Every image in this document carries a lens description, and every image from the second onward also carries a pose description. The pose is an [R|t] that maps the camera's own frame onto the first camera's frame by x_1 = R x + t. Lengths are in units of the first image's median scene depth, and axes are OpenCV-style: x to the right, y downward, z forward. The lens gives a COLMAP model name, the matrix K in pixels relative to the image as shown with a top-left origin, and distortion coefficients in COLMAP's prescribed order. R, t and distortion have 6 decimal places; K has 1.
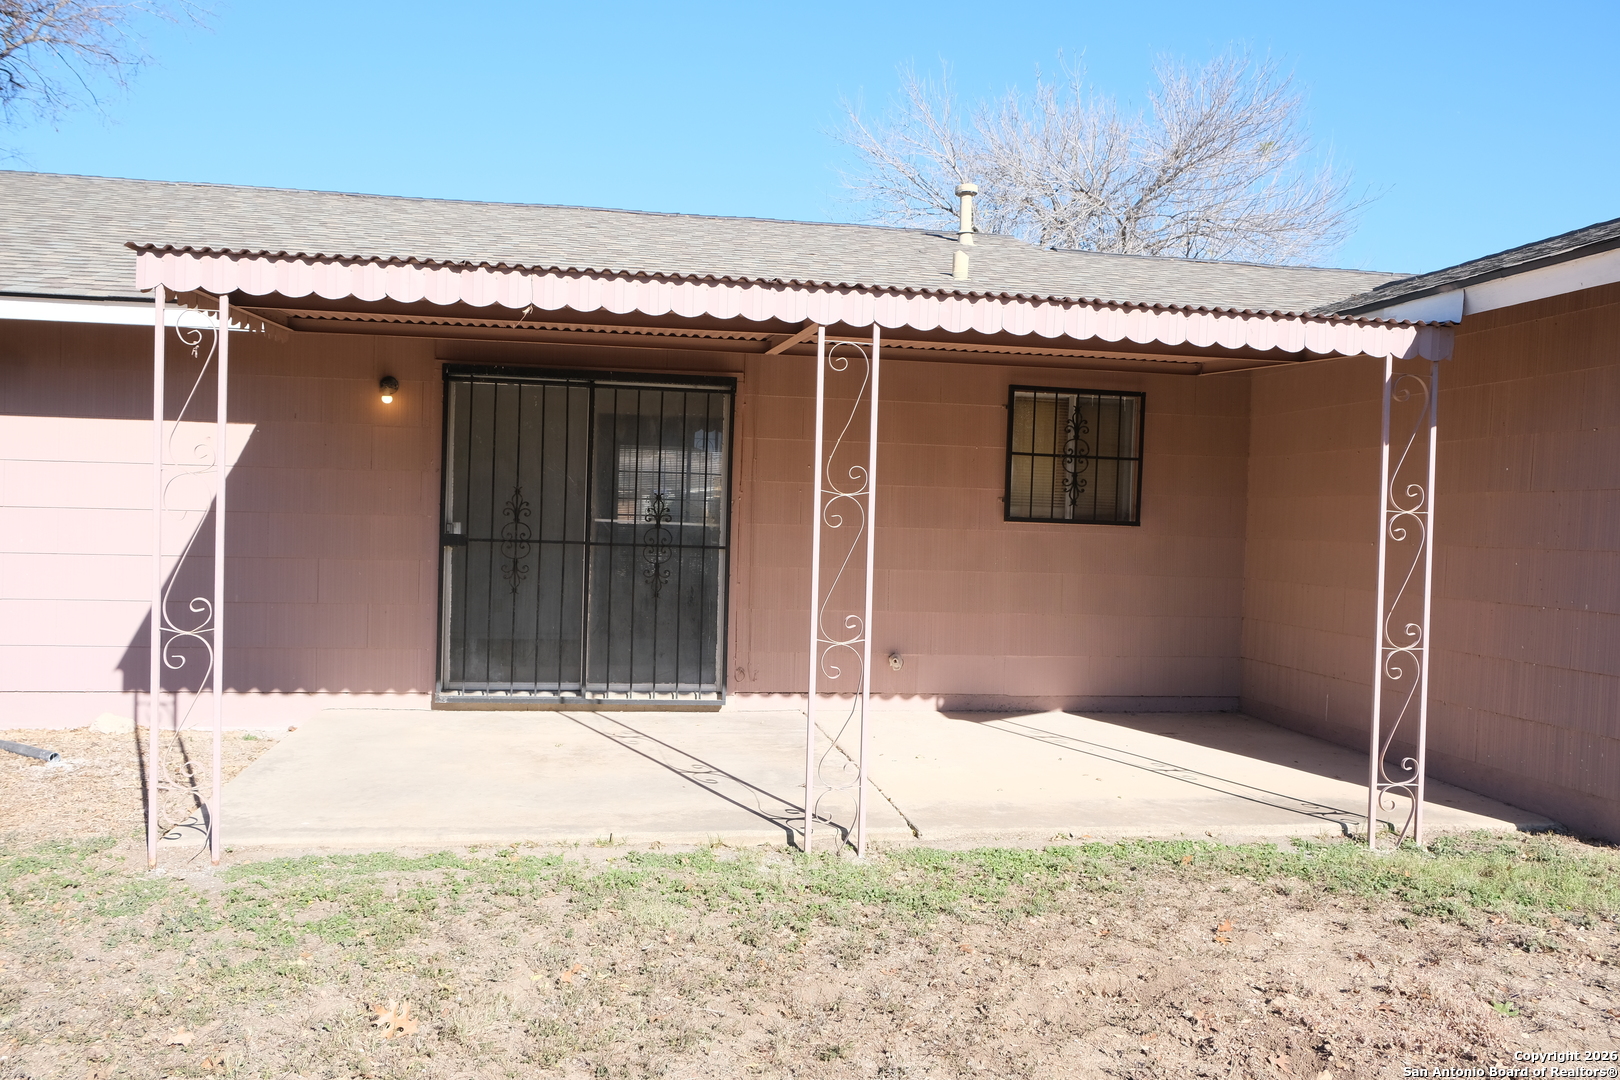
lens RADIAL K [[1268.1, 0, 812.6], [0, 1268.1, 542.3], [0, 0, 1]] dist [-0.033980, 0.027894]
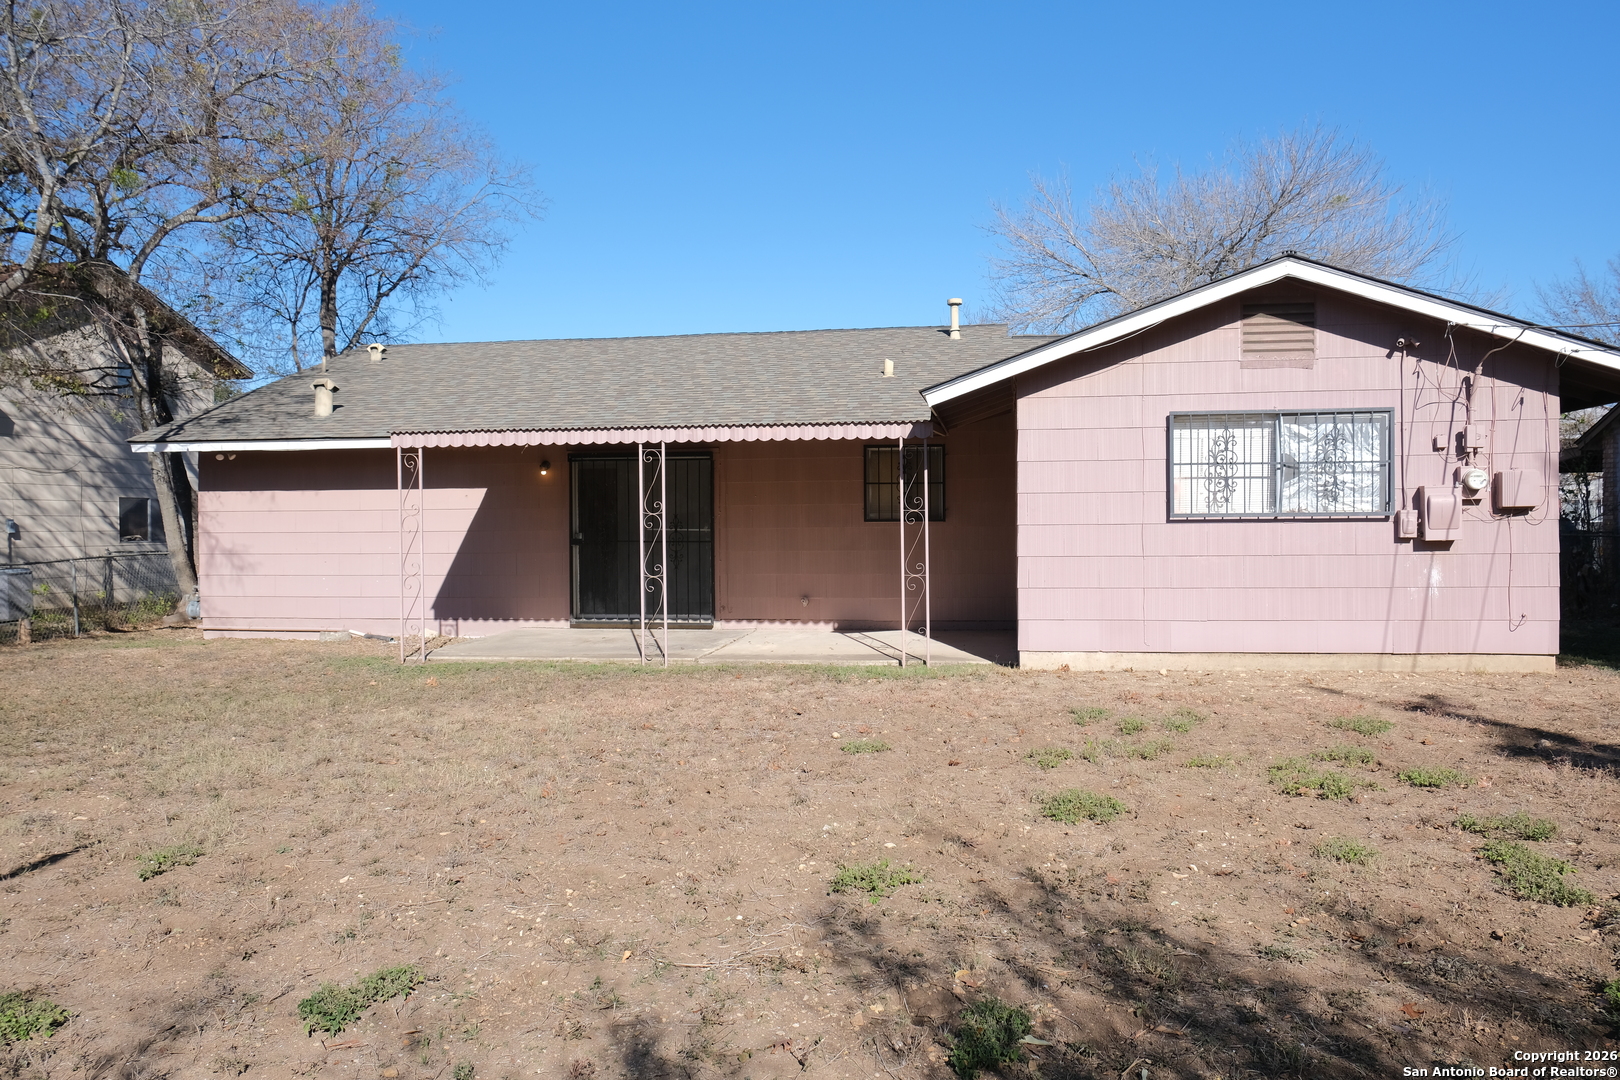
lens RADIAL K [[1268.1, 0, 808.3], [0, 1268.1, 539.0], [0, 0, 1]] dist [-0.033980, 0.027894]
pose [[0.943072, -0.033577, -0.330888, 0.727034], [0.028716, 0.999396, -0.019573, 0.043163], [0.331345, 0.008957, 0.943467, -0.766401]]
